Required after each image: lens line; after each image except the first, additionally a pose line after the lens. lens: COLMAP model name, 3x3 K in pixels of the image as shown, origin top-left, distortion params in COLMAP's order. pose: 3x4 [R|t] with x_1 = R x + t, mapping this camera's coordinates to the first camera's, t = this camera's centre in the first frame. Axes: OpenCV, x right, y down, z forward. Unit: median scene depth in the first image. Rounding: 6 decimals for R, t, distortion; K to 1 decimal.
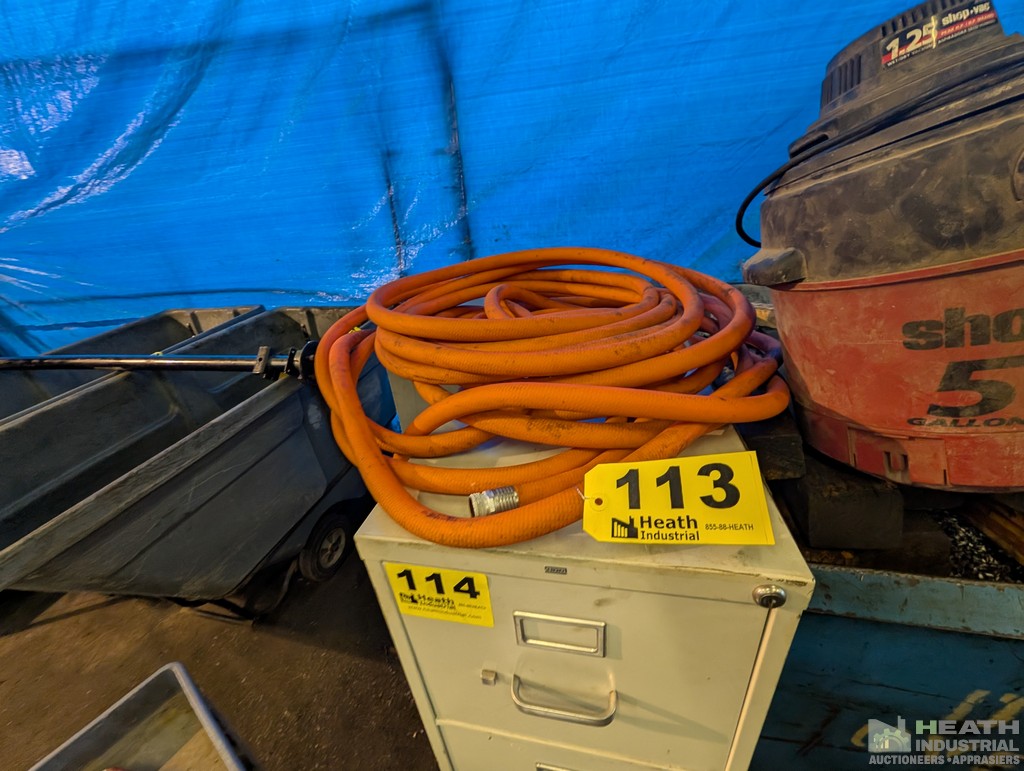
lens RADIAL K [[393.8, 0, 514.3], [0, 393.8, 386.5], [0, 0, 1]] dist [-0.001233, 0.000483]
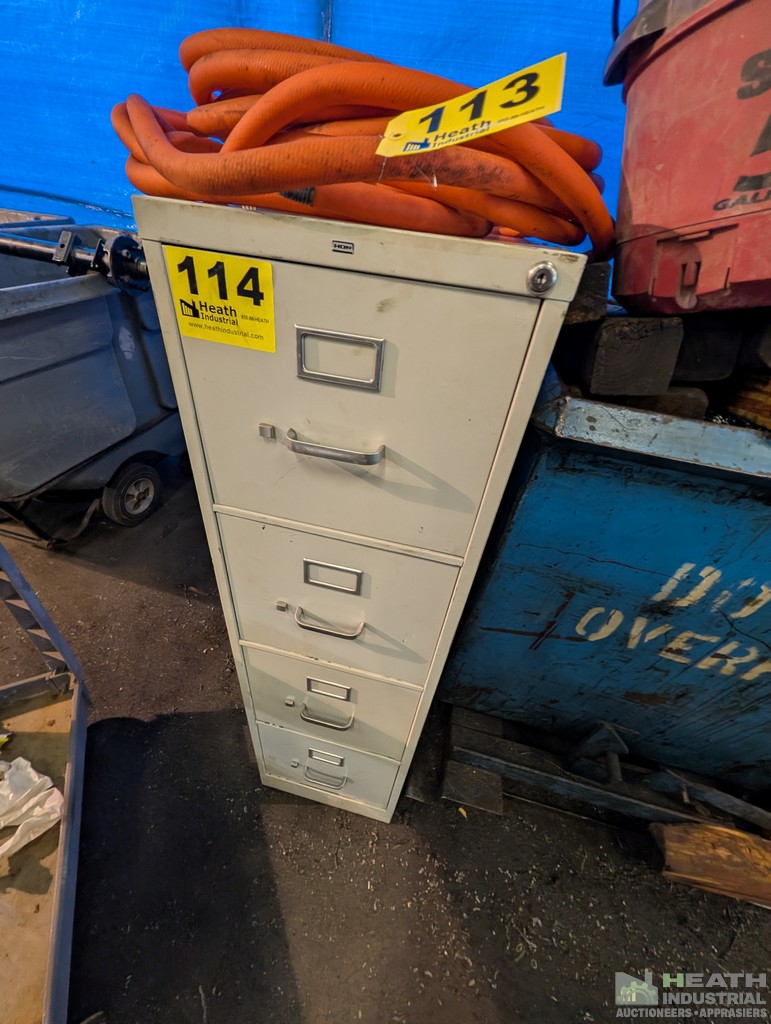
lens RADIAL K [[393.8, 0, 385.5], [0, 393.8, 512.0], [0, 0, 1]] dist [-0.001233, 0.000483]
pose [[0.980456, 0.160249, 0.114137, 0.069852], [-0.179609, 0.965831, 0.186842, 0.309925], [-0.080296, -0.203691, 0.975737, -0.030789]]
